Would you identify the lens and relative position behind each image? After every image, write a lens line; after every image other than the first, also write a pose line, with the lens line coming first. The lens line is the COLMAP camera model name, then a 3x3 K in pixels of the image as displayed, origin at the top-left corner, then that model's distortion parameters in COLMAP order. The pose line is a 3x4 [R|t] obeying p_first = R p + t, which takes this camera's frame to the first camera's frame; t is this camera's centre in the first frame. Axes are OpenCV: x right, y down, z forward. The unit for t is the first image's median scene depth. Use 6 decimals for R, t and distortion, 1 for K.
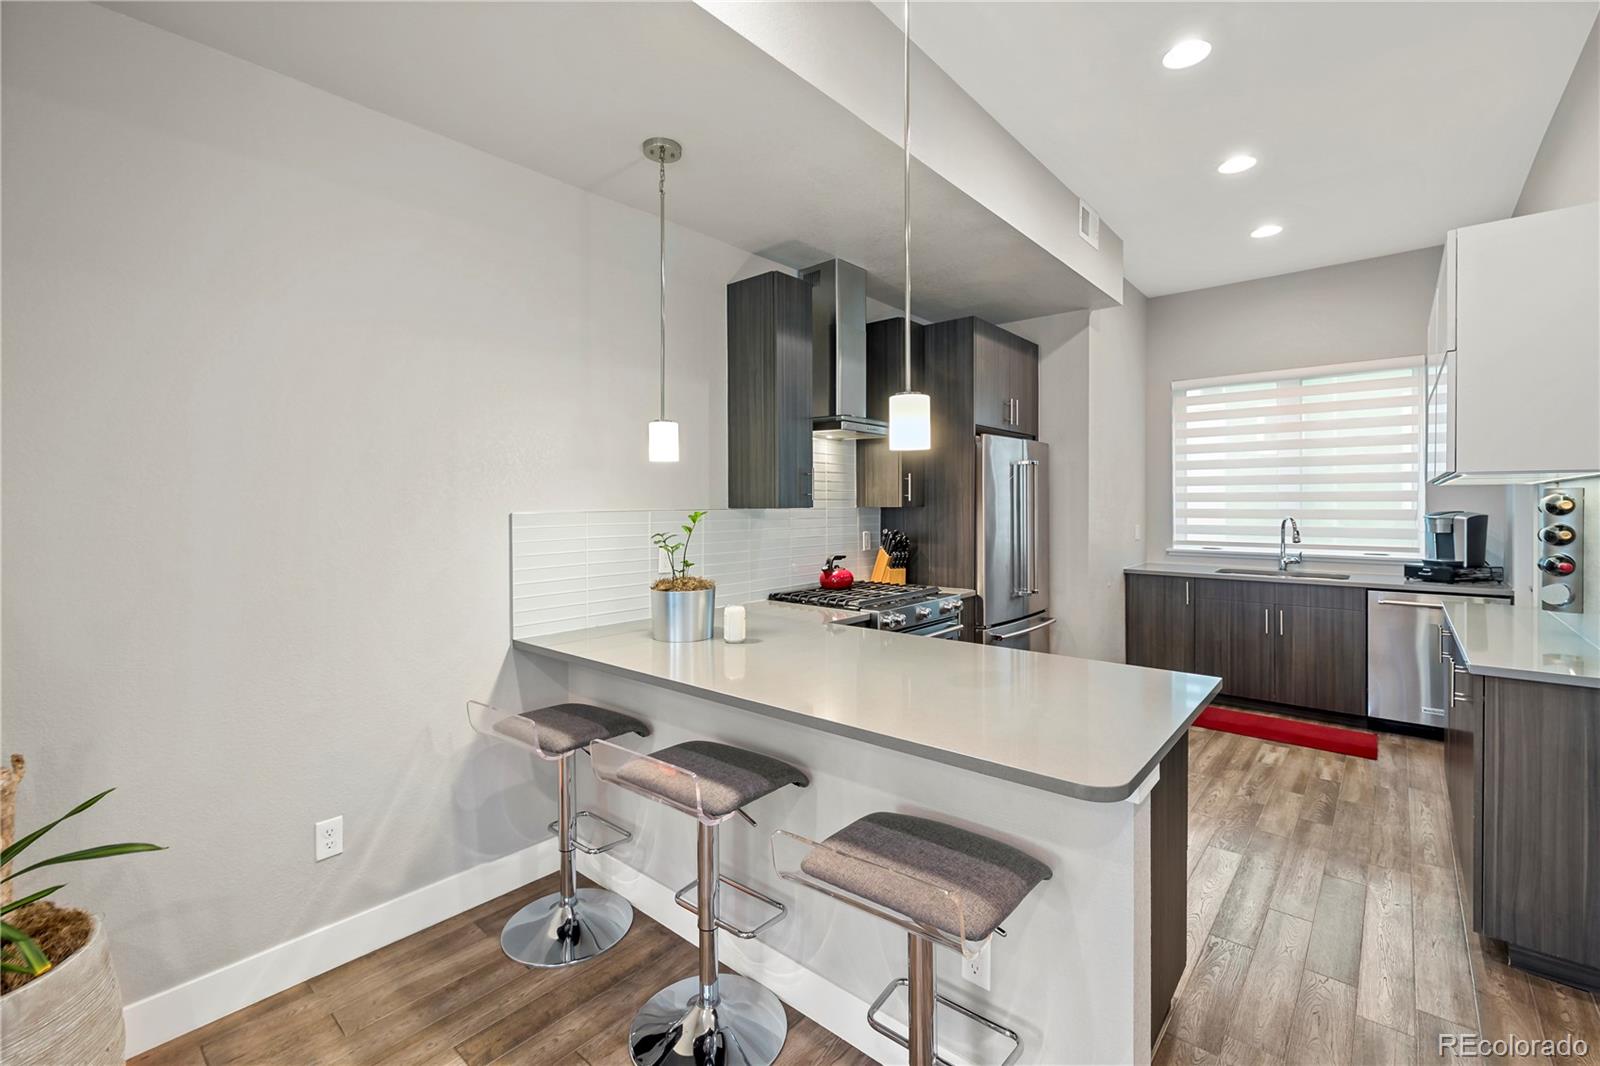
lens RADIAL K [[687.9, 0, 797.9], [0, 687.9, 503.3], [0, 0, 1]] dist [-0.001132, -0.000017]
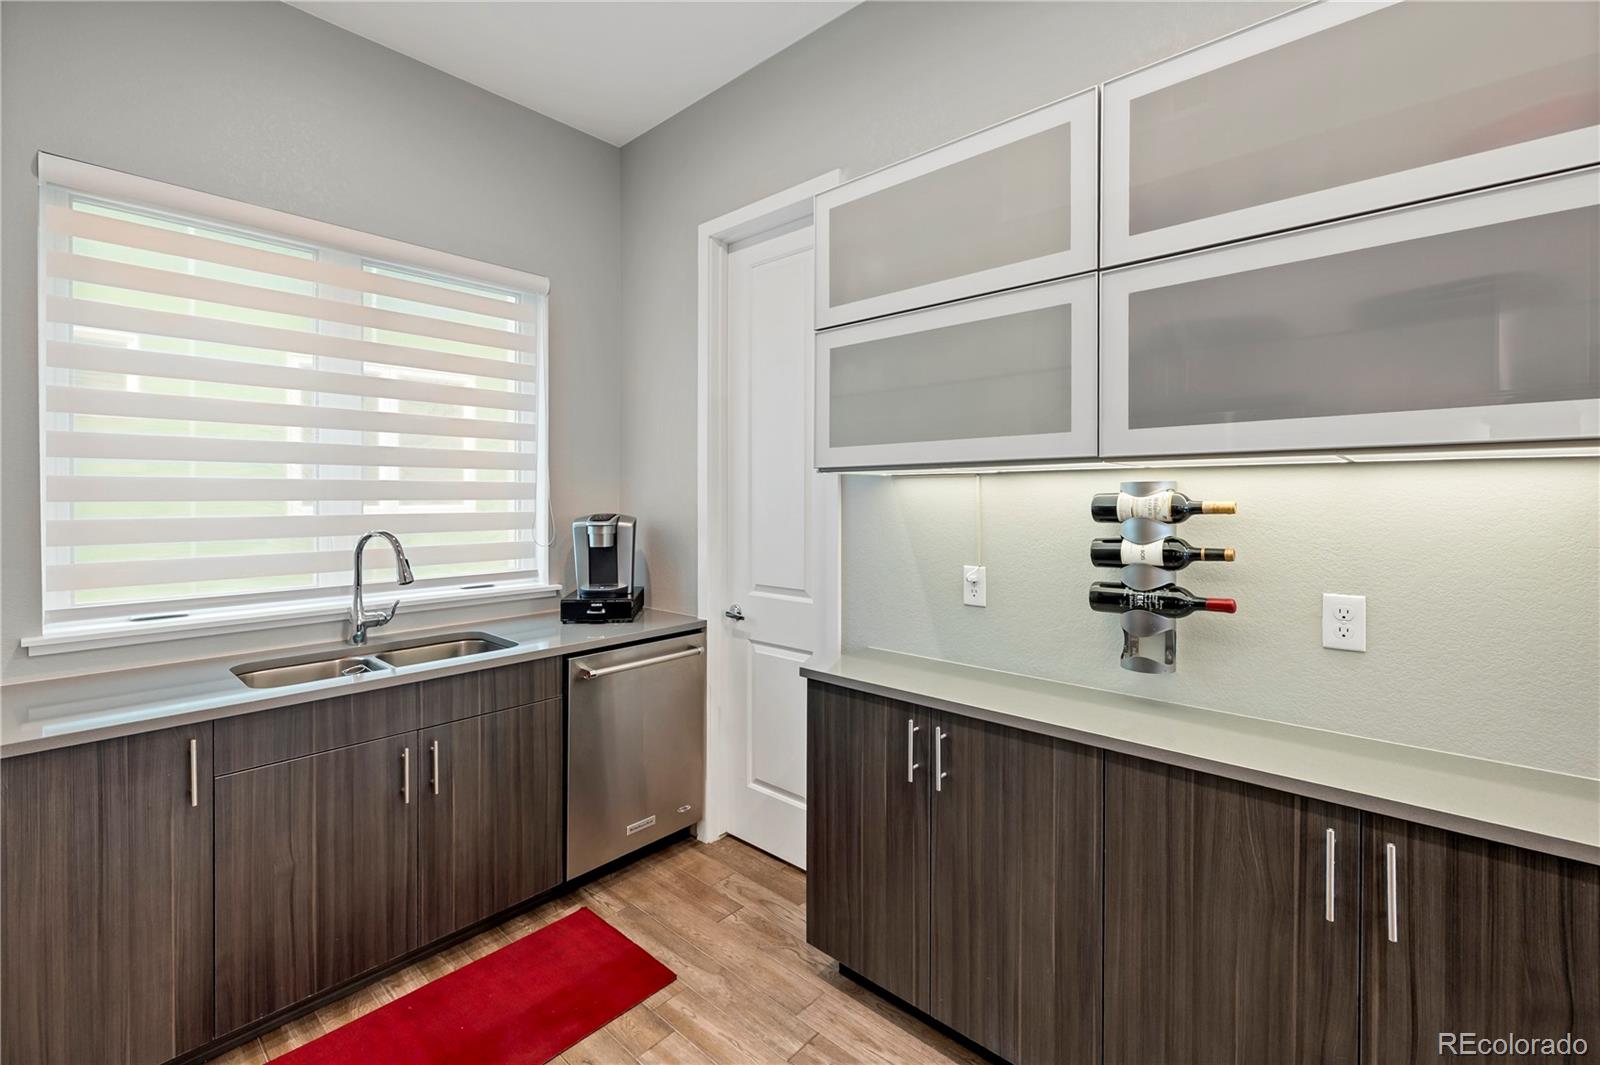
lens RADIAL K [[687.9, 0, 797.9], [0, 687.9, 502.8], [0, 0, 1]] dist [-0.001132, -0.000017]
pose [[0.018956, -0.005161, 0.999807, 0.280681], [0.000231, 0.999987, 0.005158, -0.003403], [-0.999820, 0.000133, 0.018957, 0.826414]]
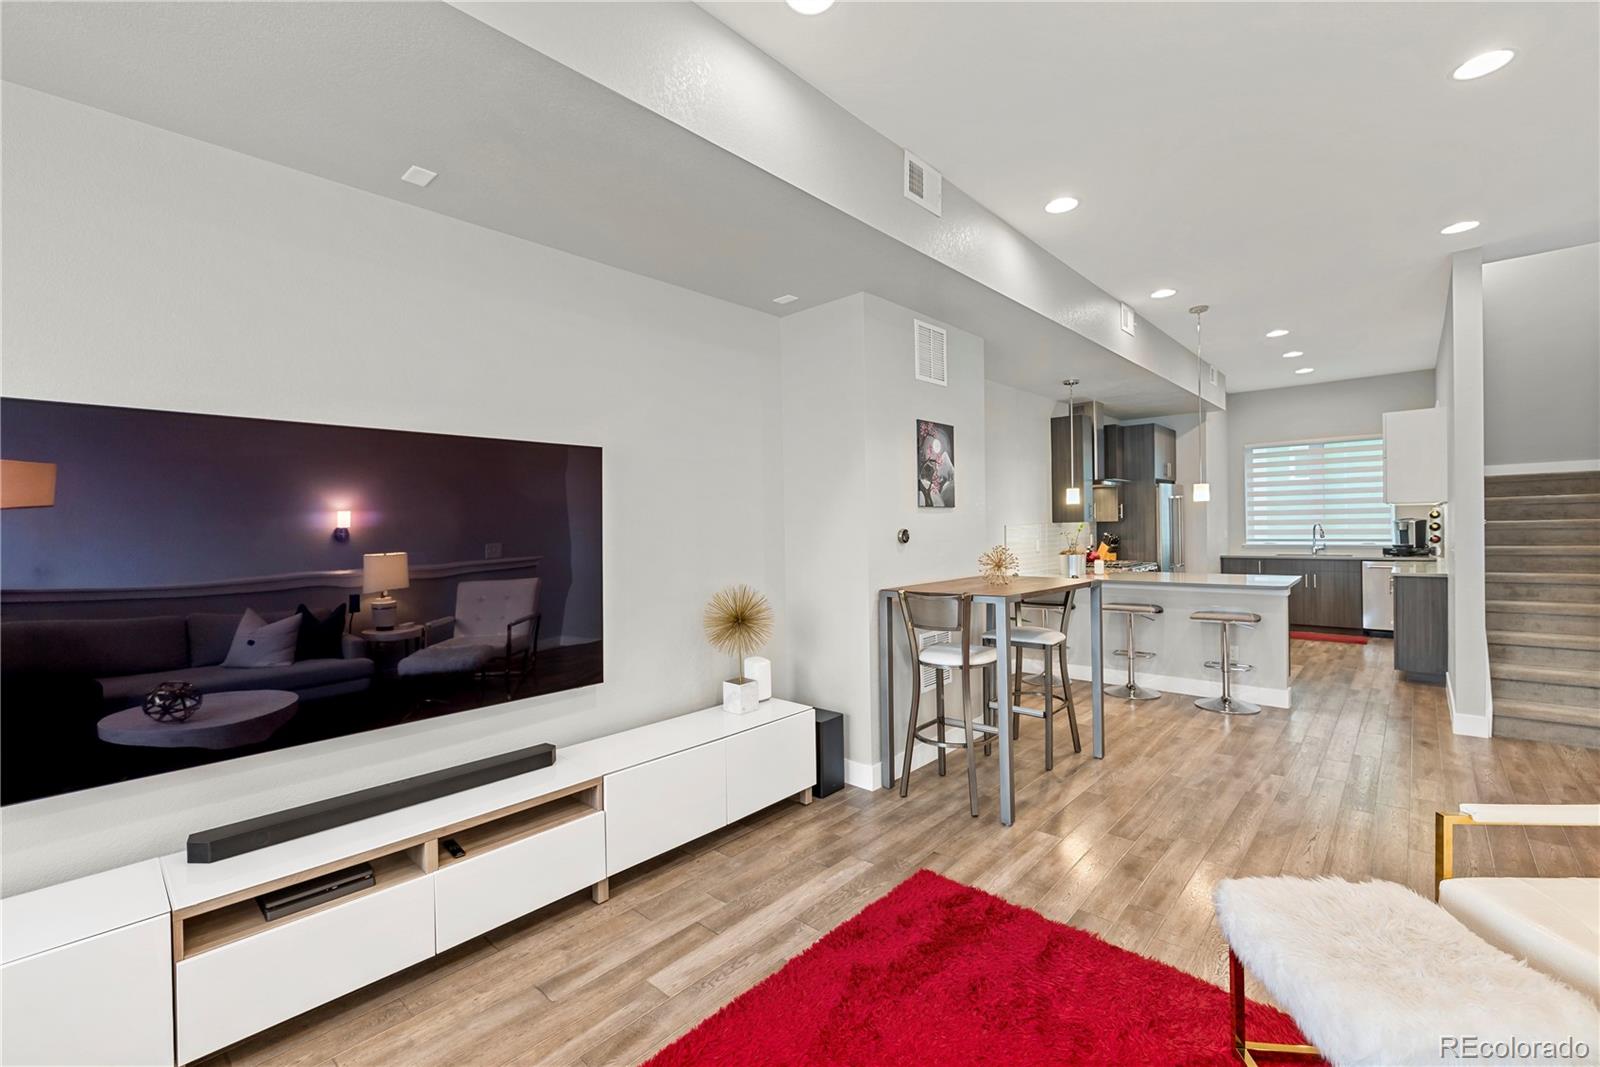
lens RADIAL K [[680.8, 0, 791.1], [0, 680.8, 530.1], [0, 0, 1]] dist [0.001515, 0.000005]
pose [[0.999524, -0.017815, -0.025184, -0.703541], [0.017997, 0.999813, 0.007024, 0.000514], [0.025054, -0.007474, 0.999658, -0.928477]]
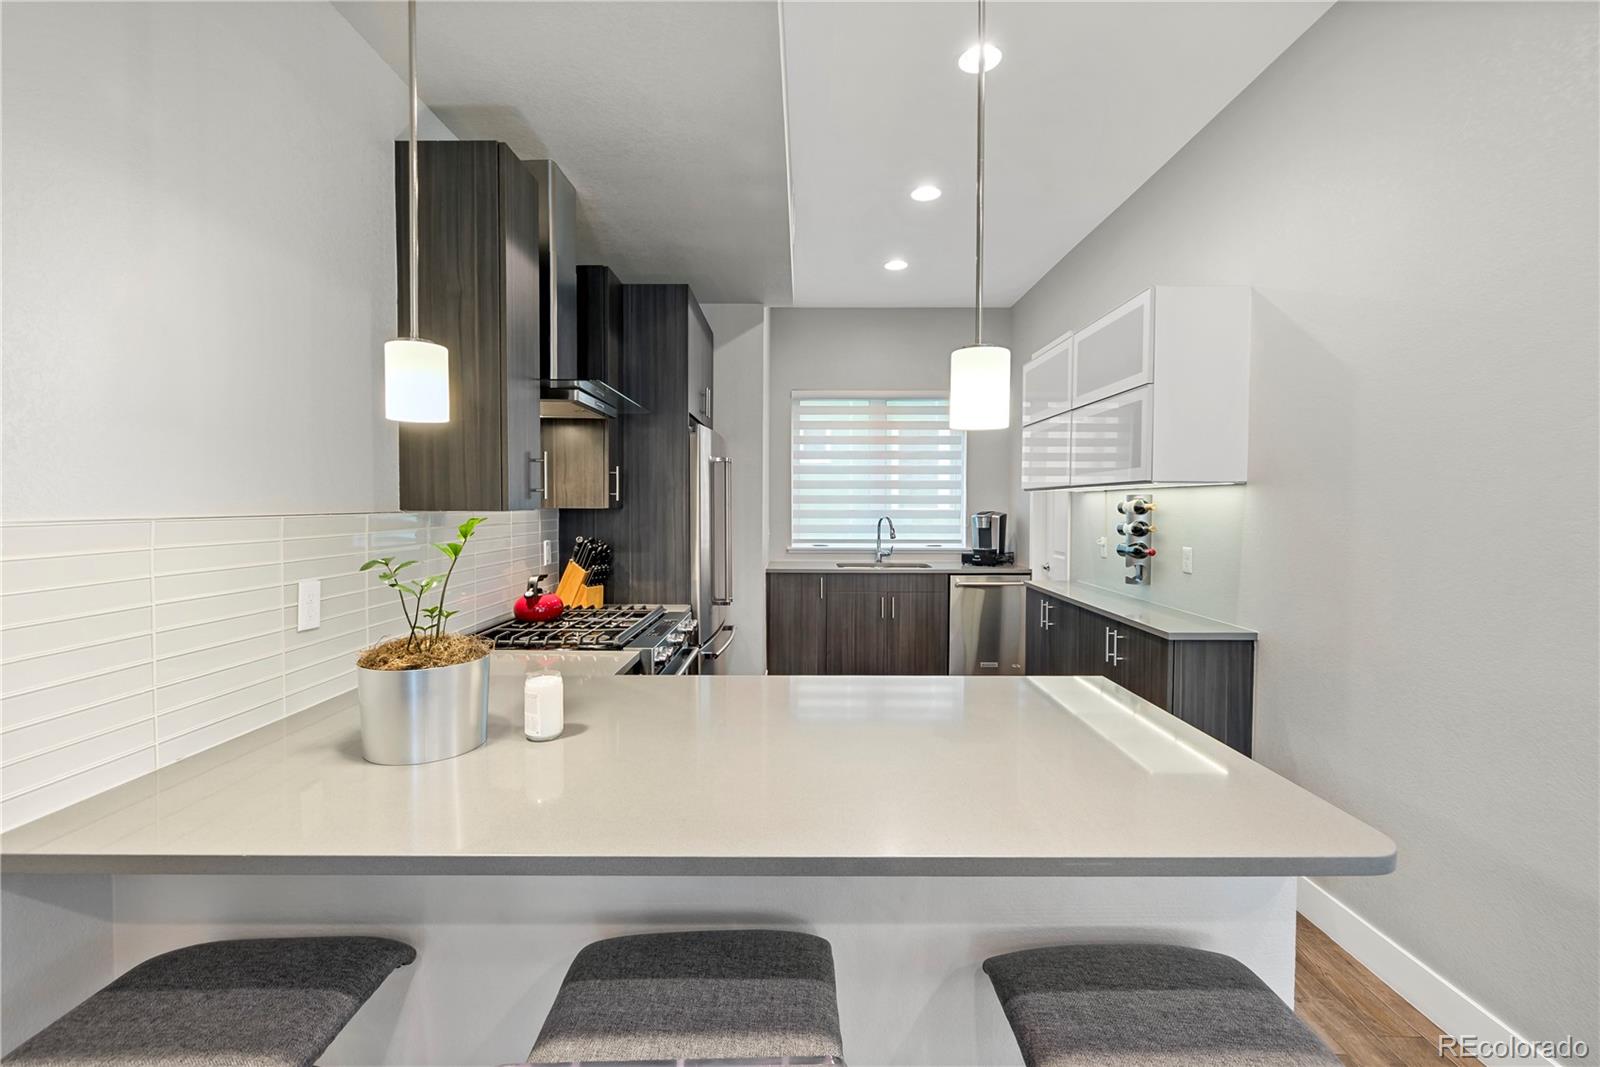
lens RADIAL K [[681.2, 0, 797.2], [0, 681.2, 518.0], [0, 0, 1]] dist [-0.001054, -0.000205]
pose [[0.759541, -0.009340, 0.650393, -0.185204], [-0.004092, 0.999809, 0.019136, 0.000763], [-0.650447, -0.017196, 0.759357, 0.254449]]
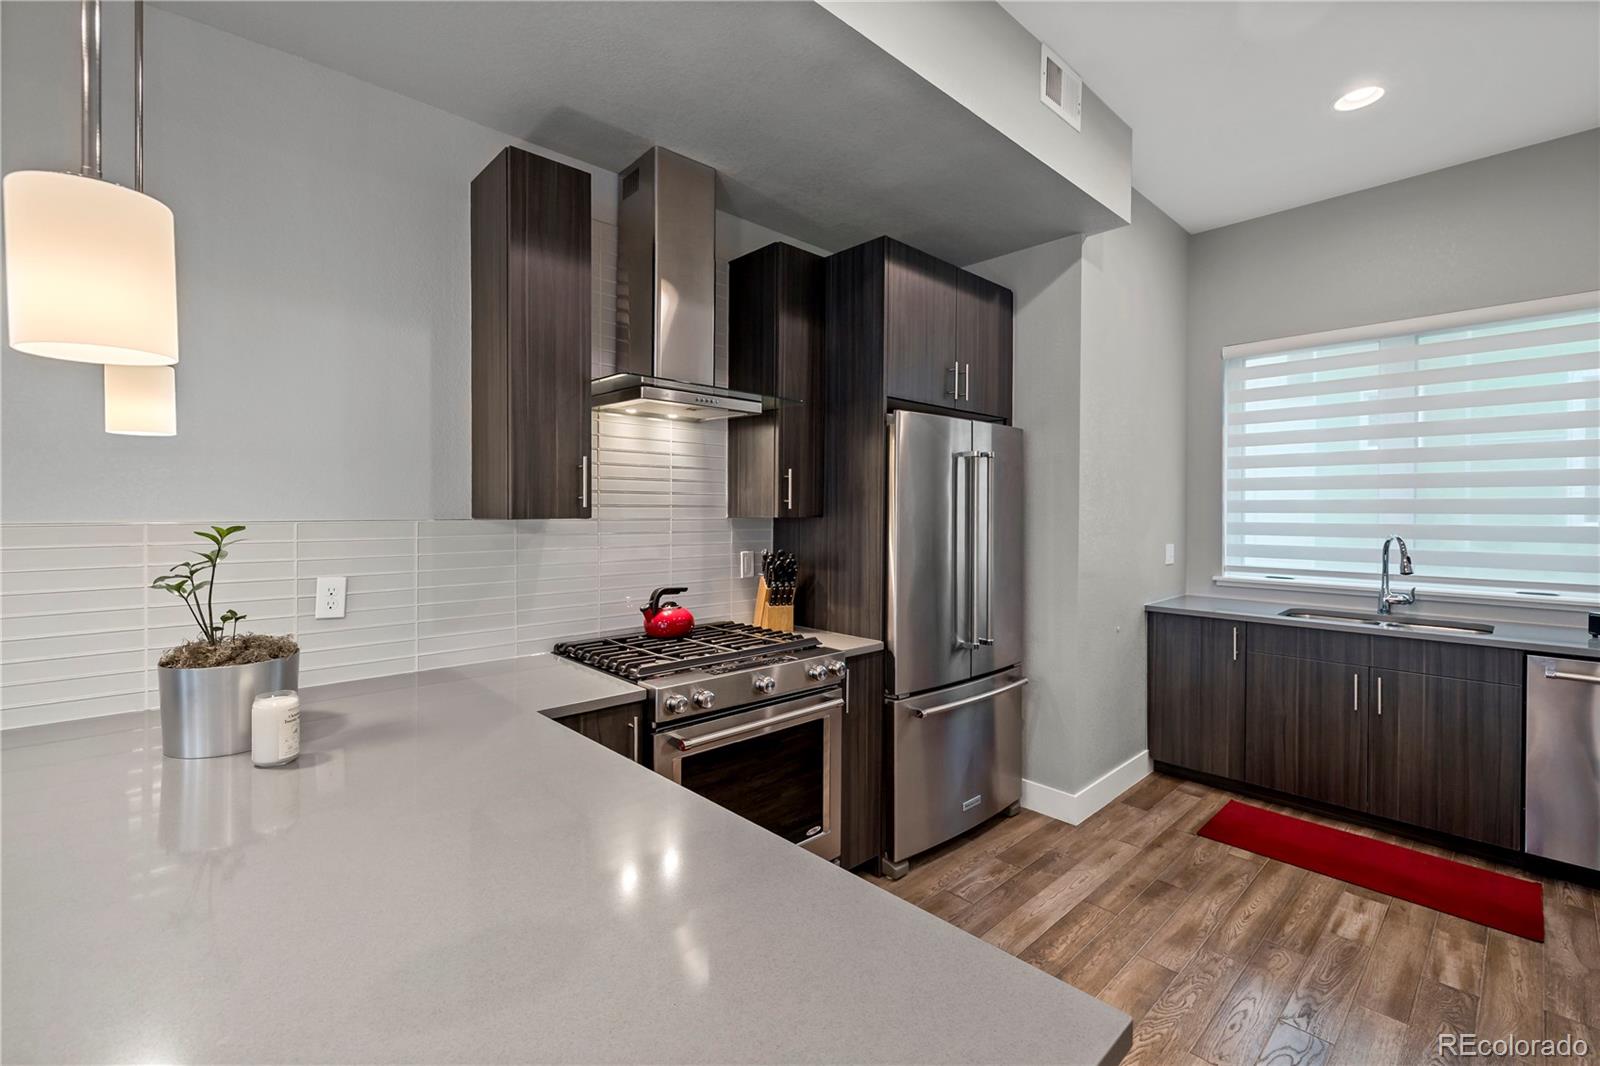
lens RADIAL K [[691.6, 0, 791.5], [0, 691.6, 511.7], [0, 0, 1]] dist [-0.000291, 0.000236]
pose [[0.994062, 0.007267, -0.108572, 0.230006], [-0.006959, 0.999971, 0.003212, -0.002784], [0.108593, -0.002438, 0.994083, 0.300899]]
